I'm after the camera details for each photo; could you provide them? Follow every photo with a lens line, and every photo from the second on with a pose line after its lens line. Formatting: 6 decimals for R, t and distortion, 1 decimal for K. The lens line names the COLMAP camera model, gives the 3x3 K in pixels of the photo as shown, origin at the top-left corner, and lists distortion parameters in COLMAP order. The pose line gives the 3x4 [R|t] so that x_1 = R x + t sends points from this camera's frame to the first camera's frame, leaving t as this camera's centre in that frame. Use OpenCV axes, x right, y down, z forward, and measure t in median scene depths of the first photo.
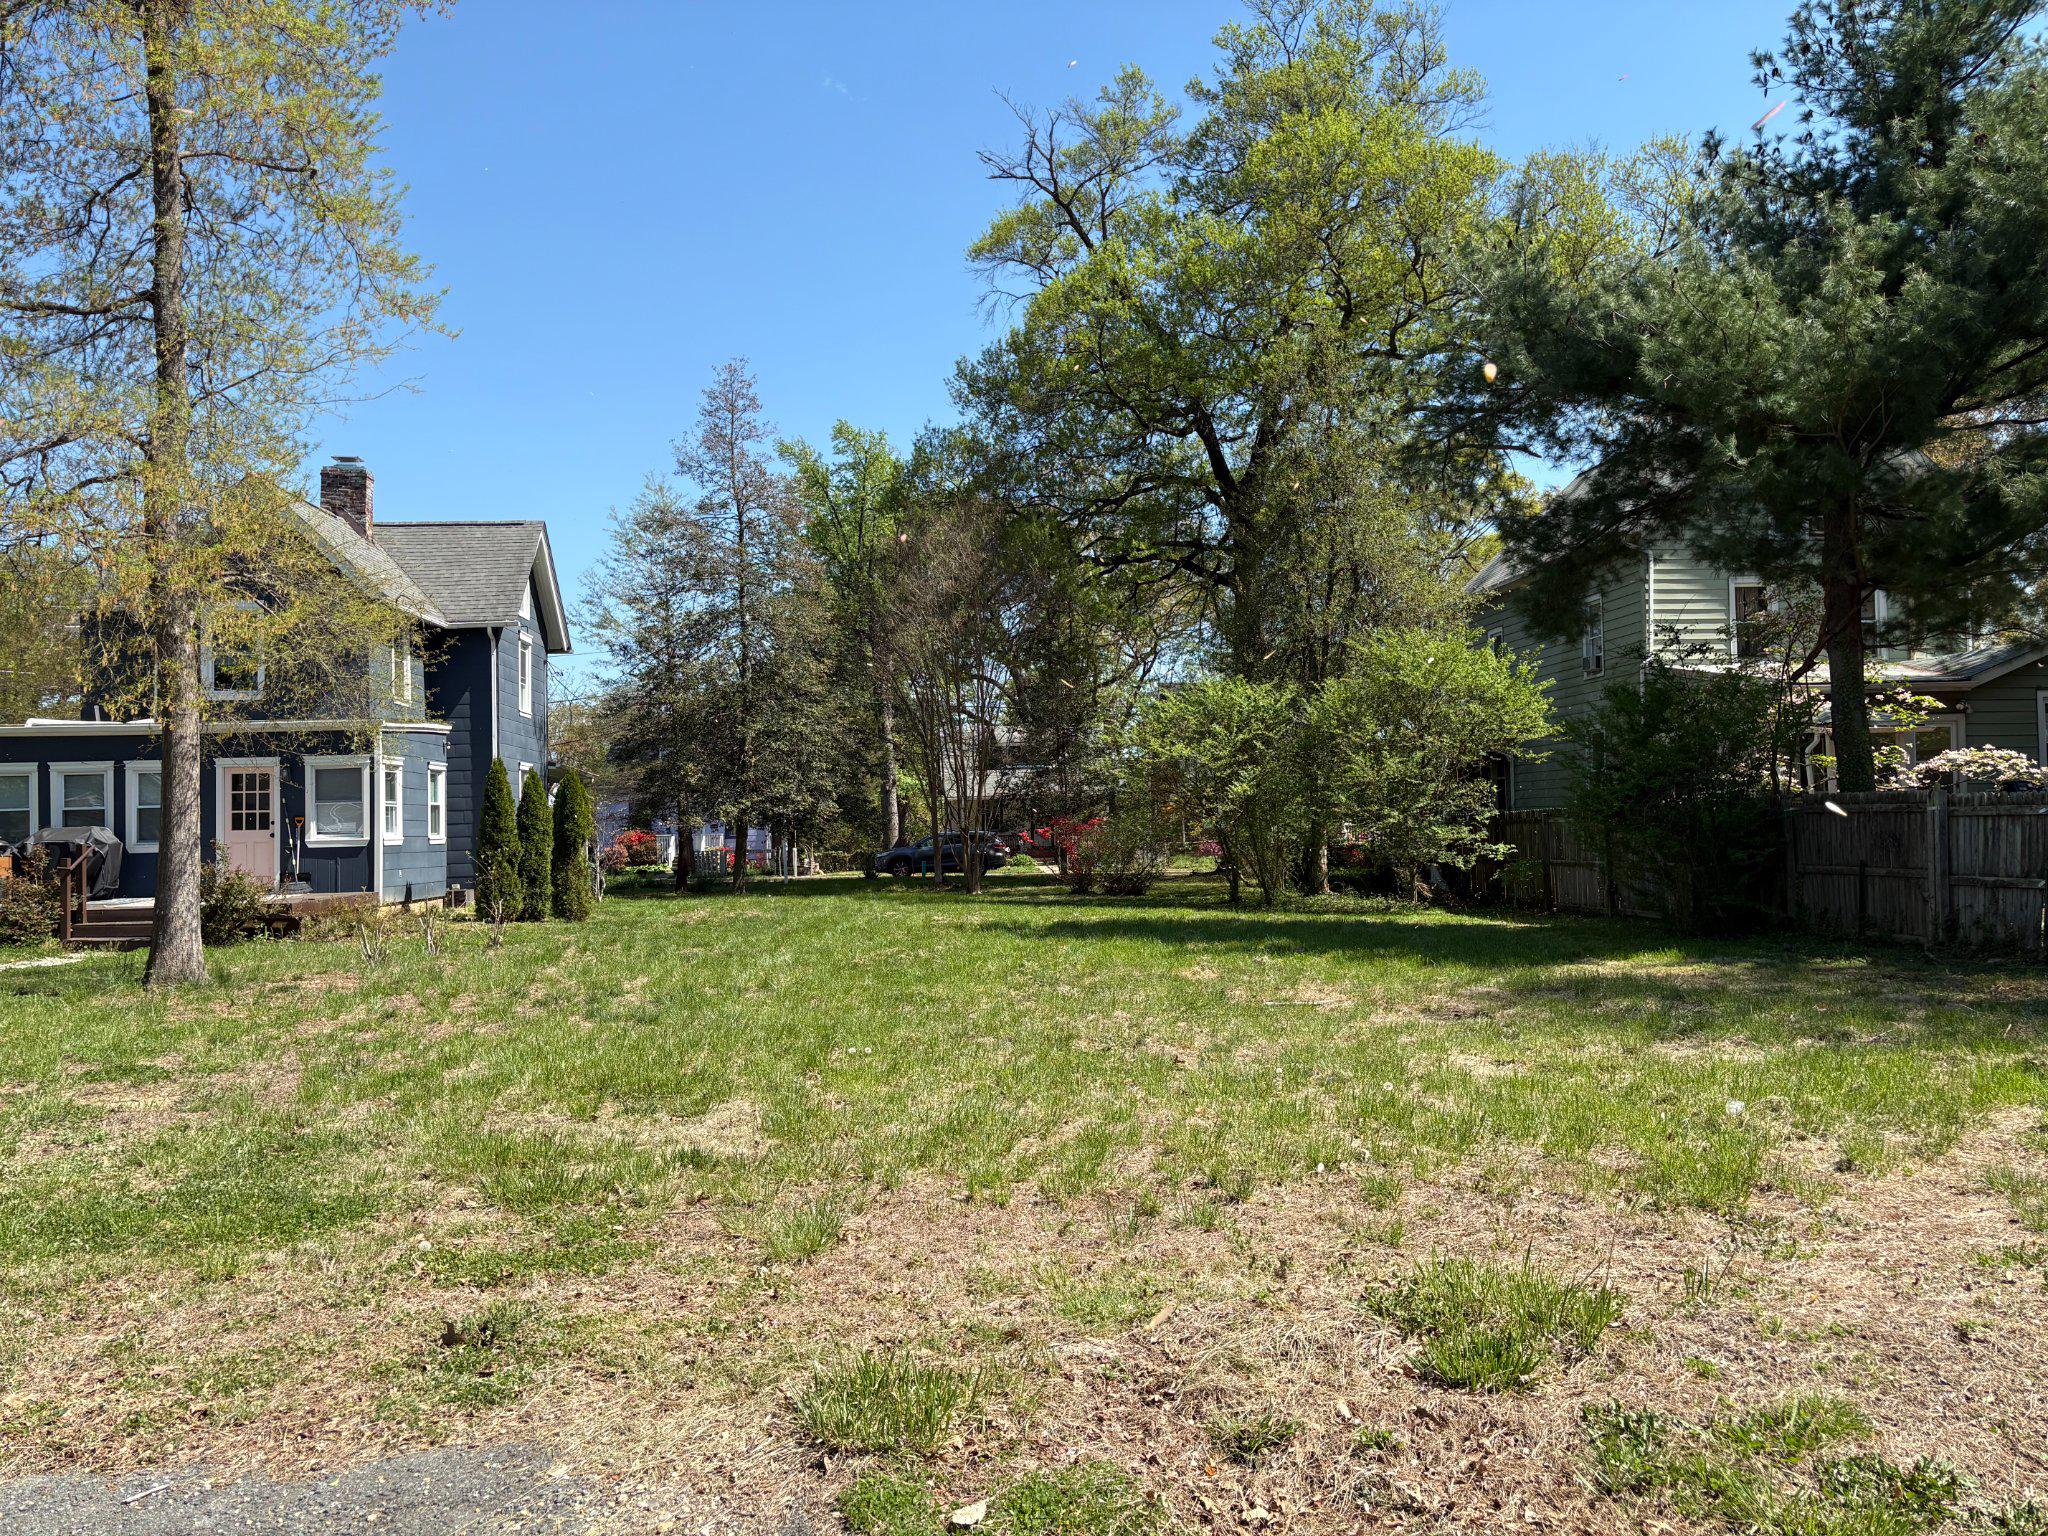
lens RADIAL K [[1540.9, 0, 1024.9], [0, 1540.9, 768.7], [0, 0, 1]] dist [0.033987, 0.000118]
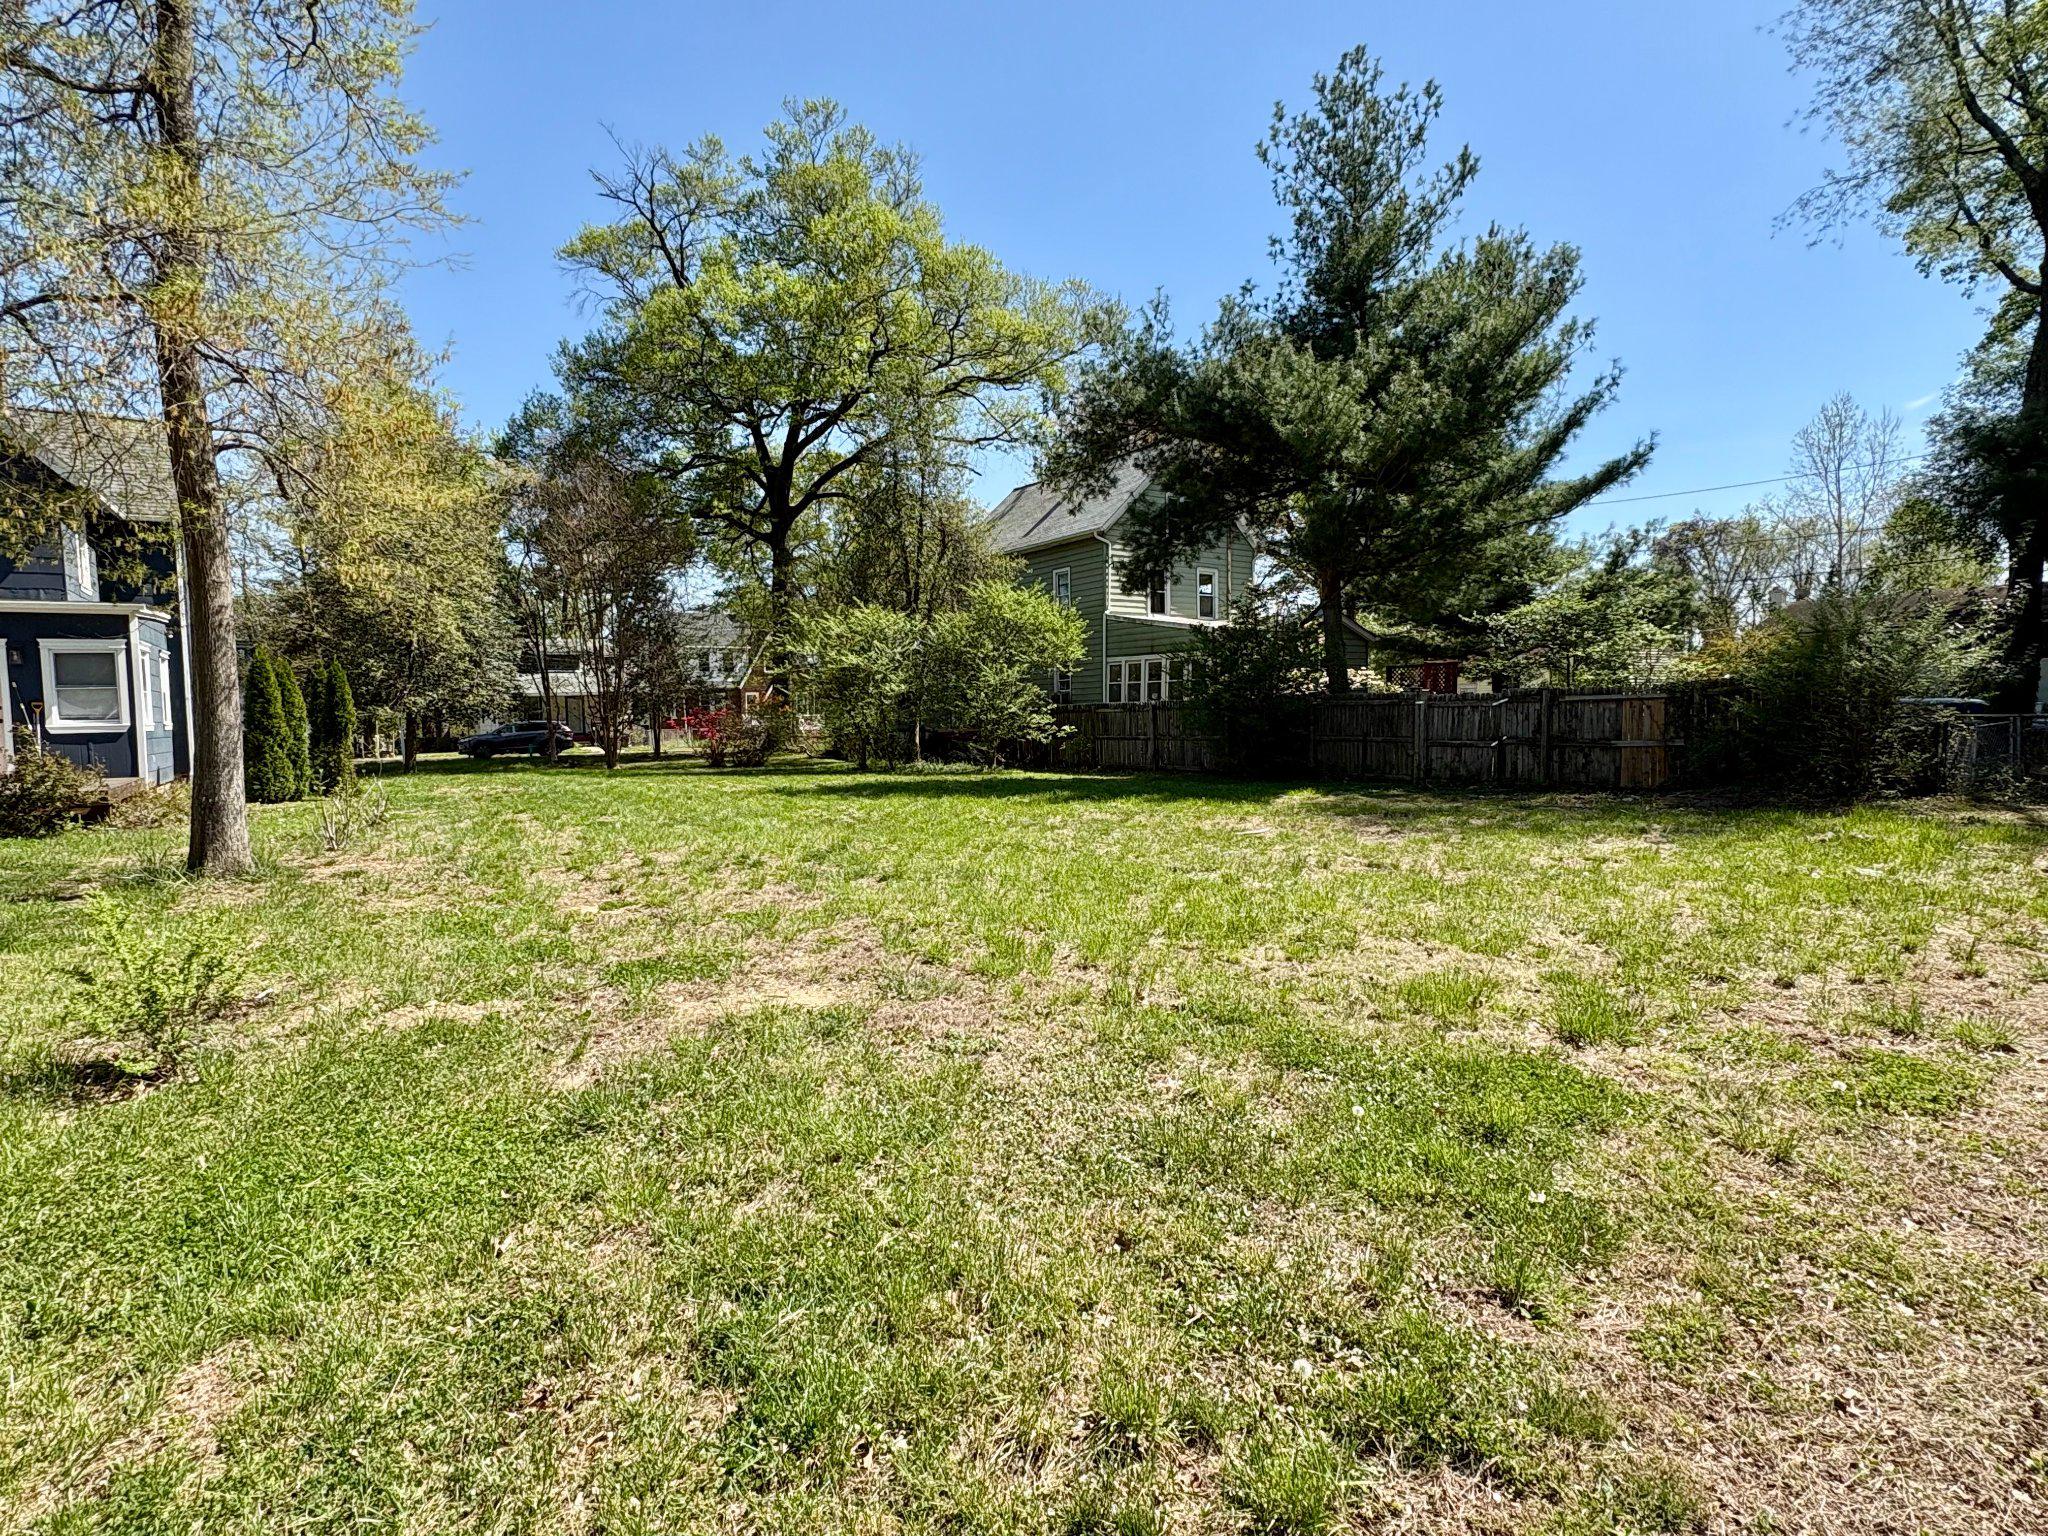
lens RADIAL K [[1022.7, 0, 1024.5], [0, 1022.7, 773.5], [0, 0, 1]] dist [-0.001970, -0.000274]
pose [[0.868128, -0.025971, 0.495660, -0.201734], [-0.018757, 0.996200, 0.085049, 0.007895], [-0.495986, -0.083130, 0.864342, 0.112484]]
